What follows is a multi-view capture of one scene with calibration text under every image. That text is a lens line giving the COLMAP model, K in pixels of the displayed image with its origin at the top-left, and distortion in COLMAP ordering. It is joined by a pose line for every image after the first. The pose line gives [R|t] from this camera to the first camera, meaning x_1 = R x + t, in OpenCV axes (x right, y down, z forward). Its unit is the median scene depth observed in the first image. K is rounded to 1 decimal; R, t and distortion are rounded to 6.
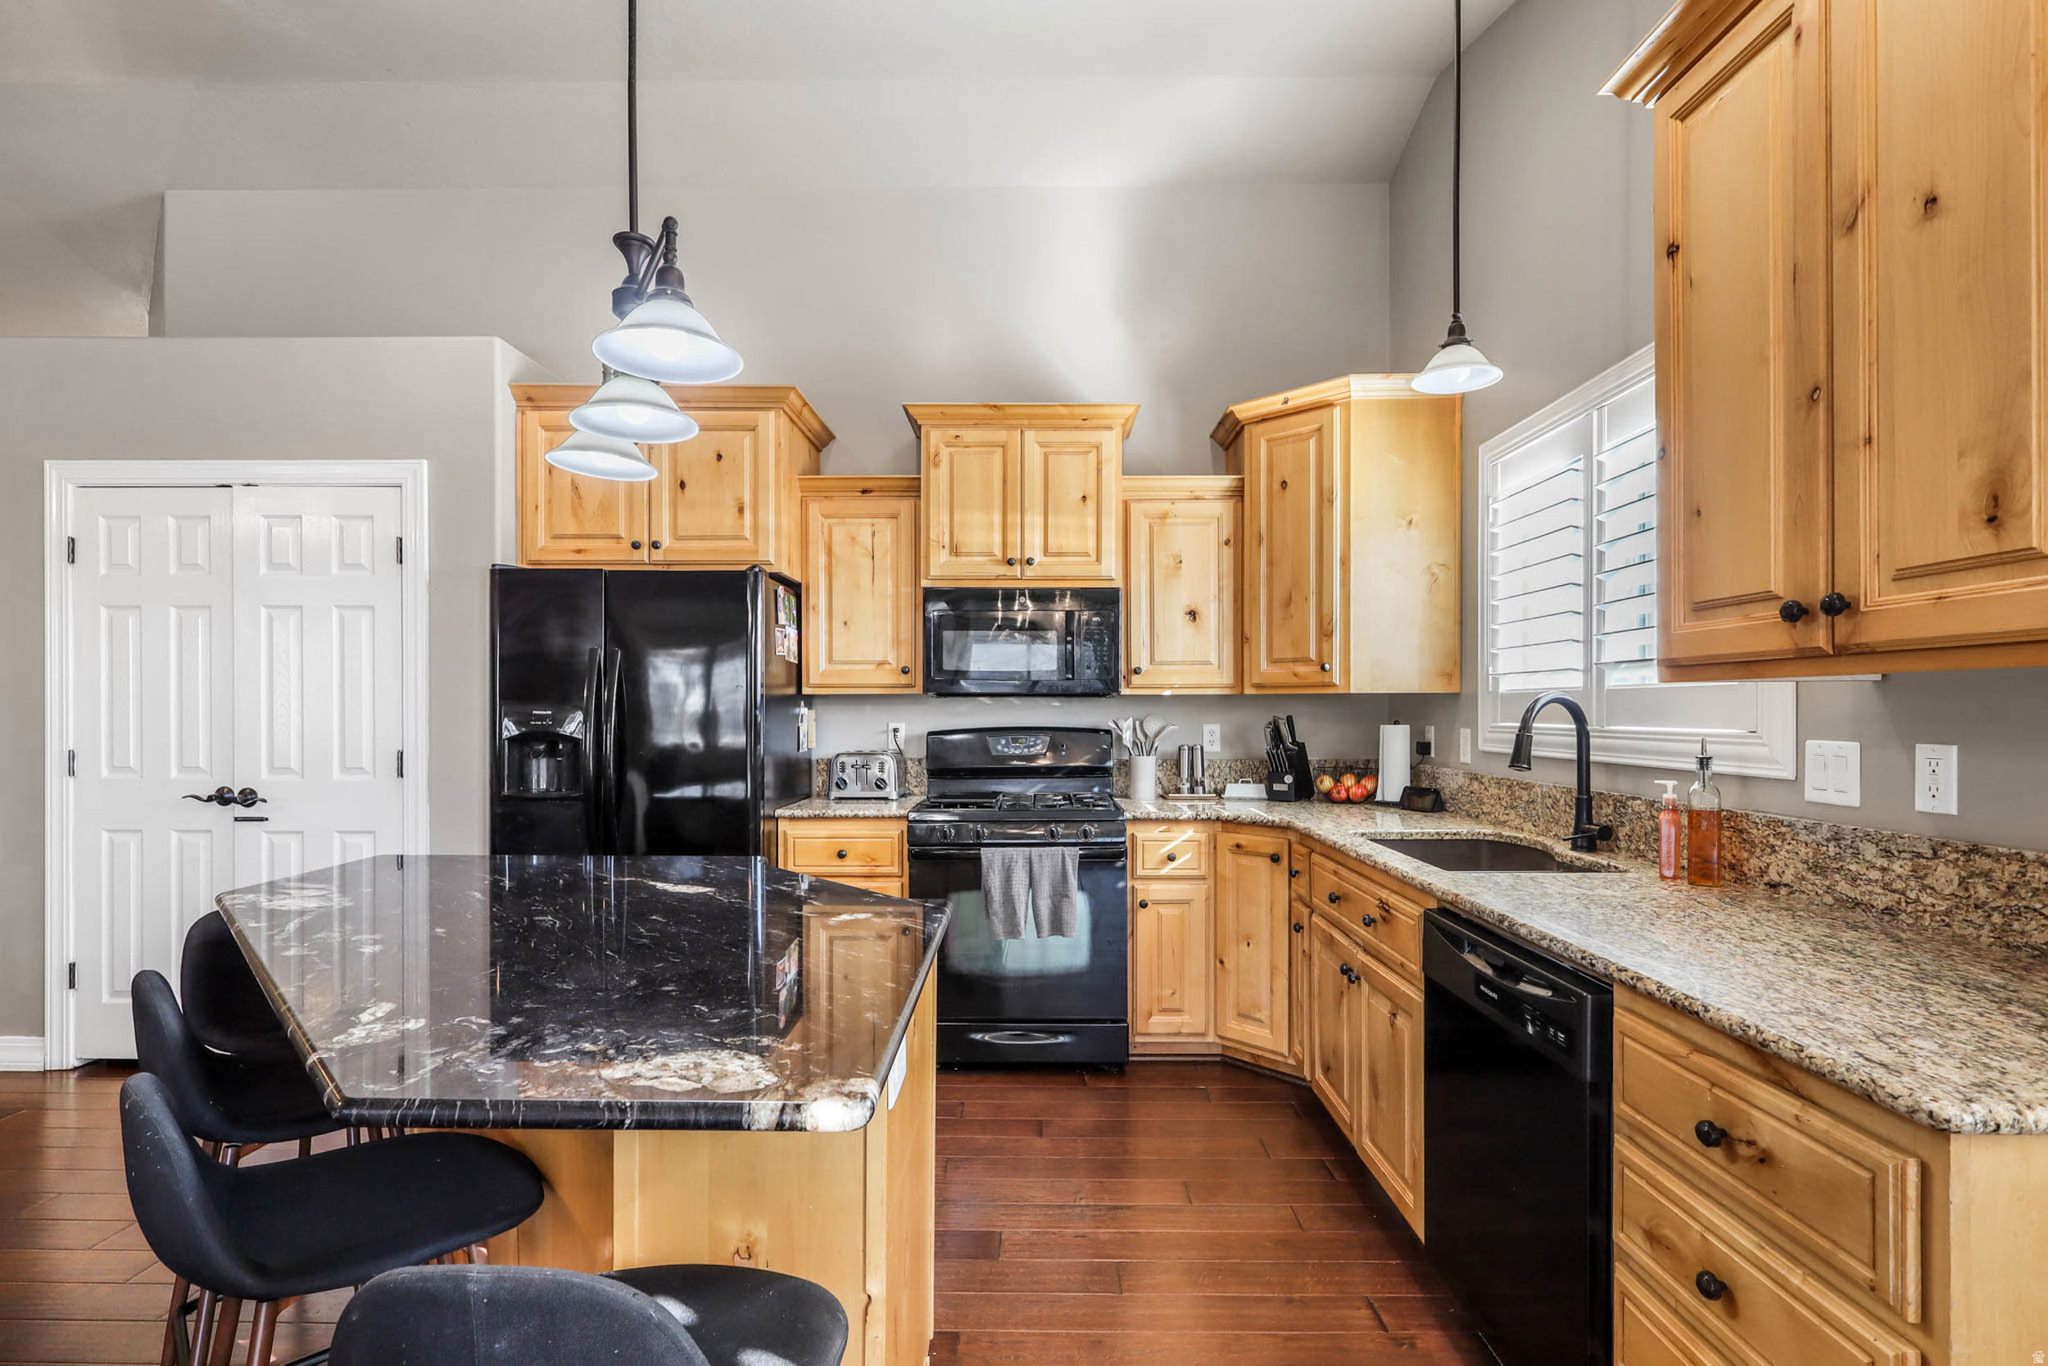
lens RADIAL K [[951.2, 0, 1027.1], [0, 951.2, 718.2], [0, 0, 1]] dist [-0.001019, -0.000668]
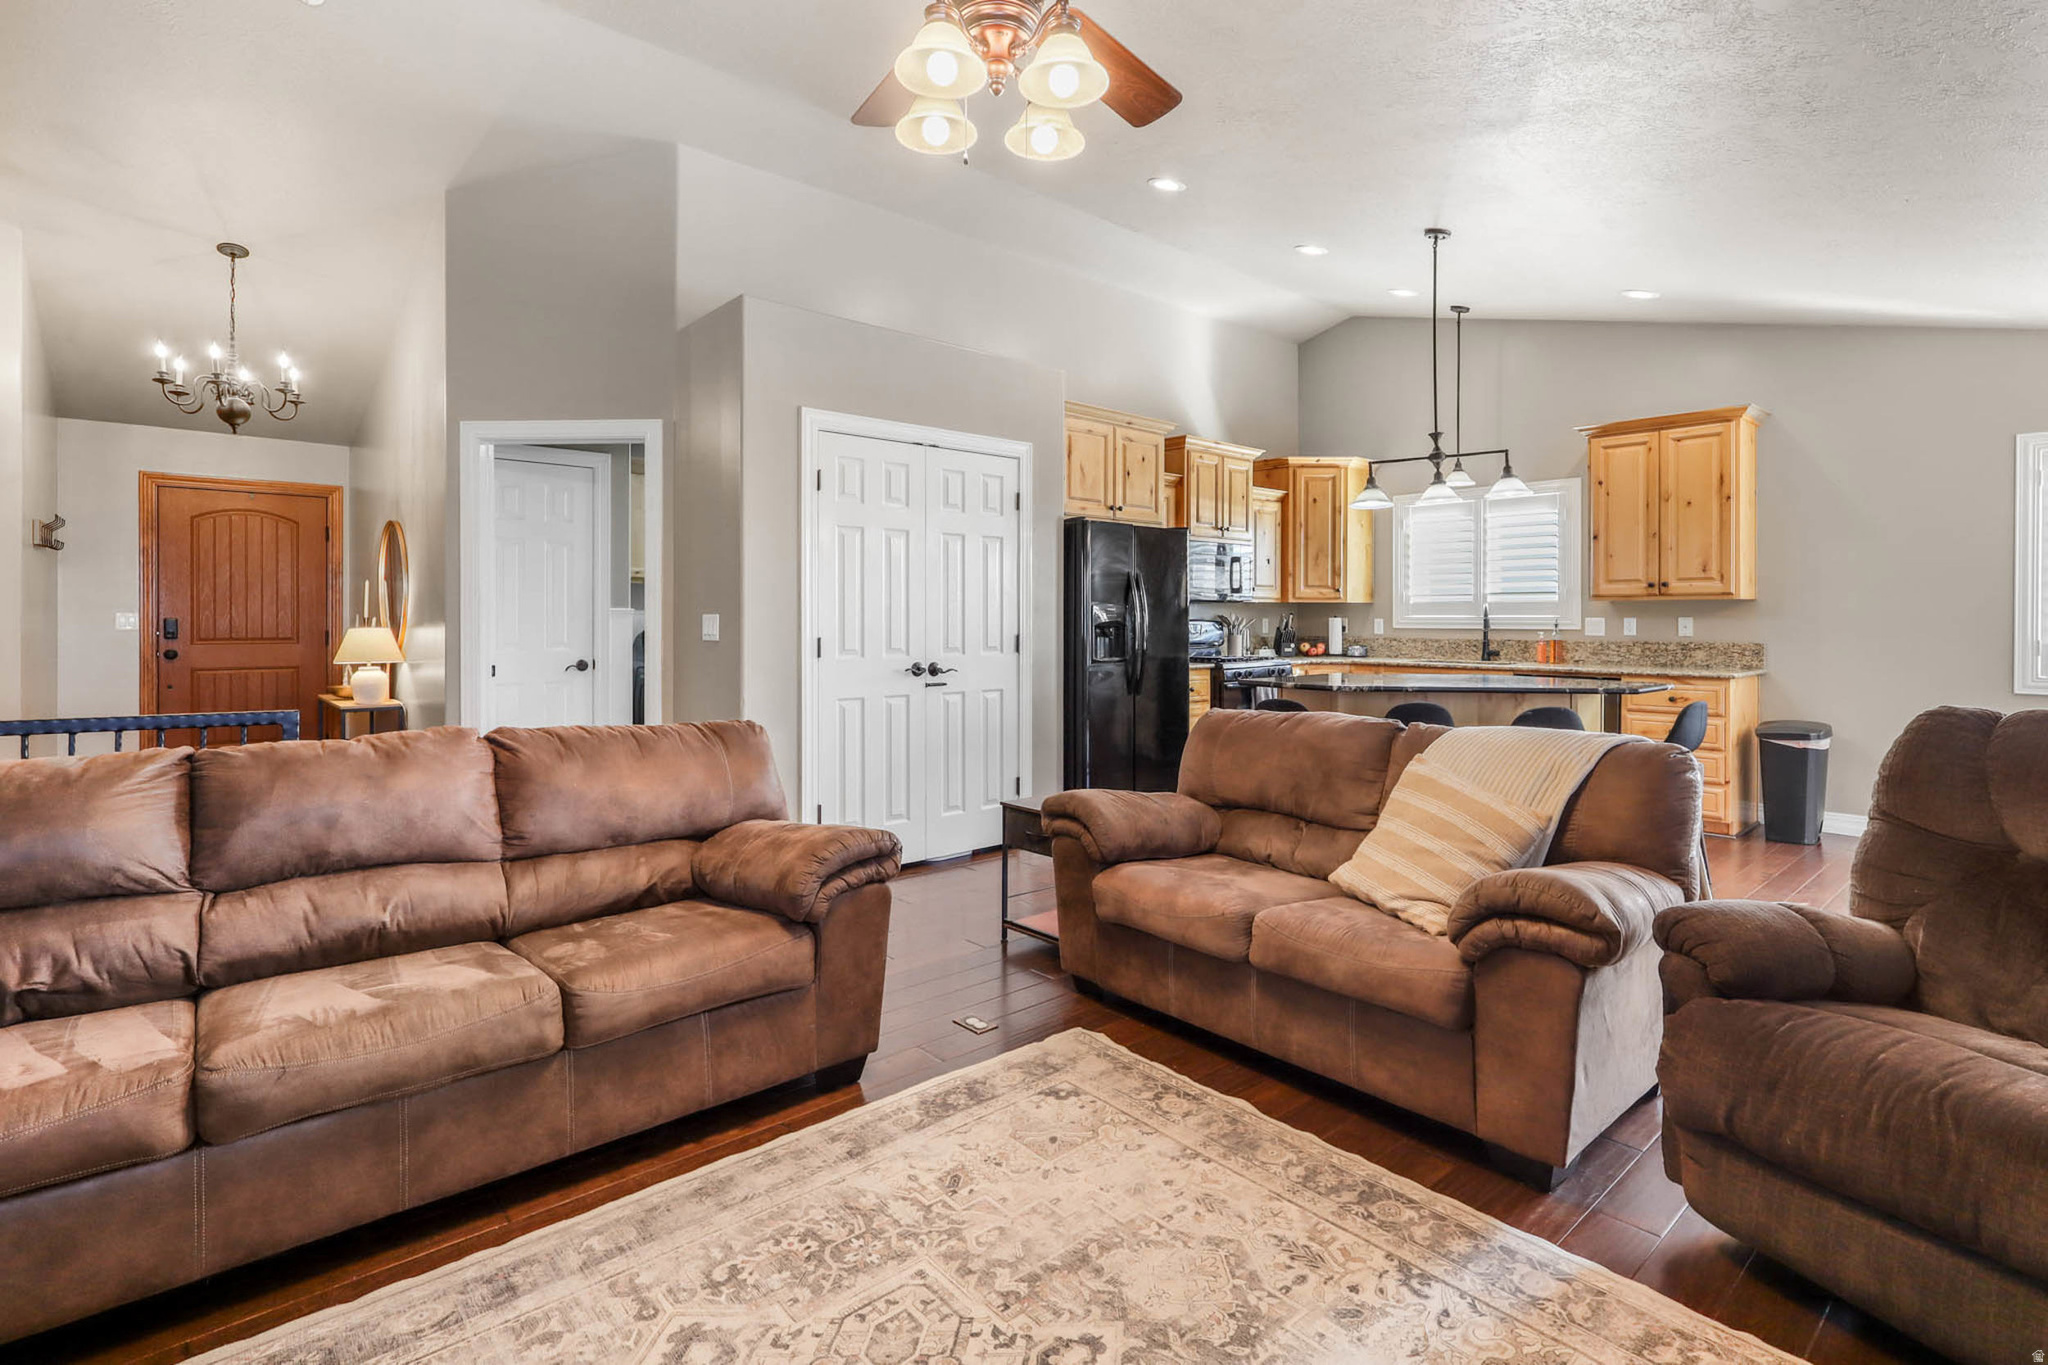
lens RADIAL K [[970.4, 0, 1021.3], [0, 970.4, 626.4], [0, 0, 1]] dist [-0.000220, -0.000140]
pose [[0.747070, -0.005635, 0.664721, -1.531637], [0.005993, 0.999981, 0.001741, 0.017359], [-0.664718, 0.002683, 0.747089, -0.138682]]
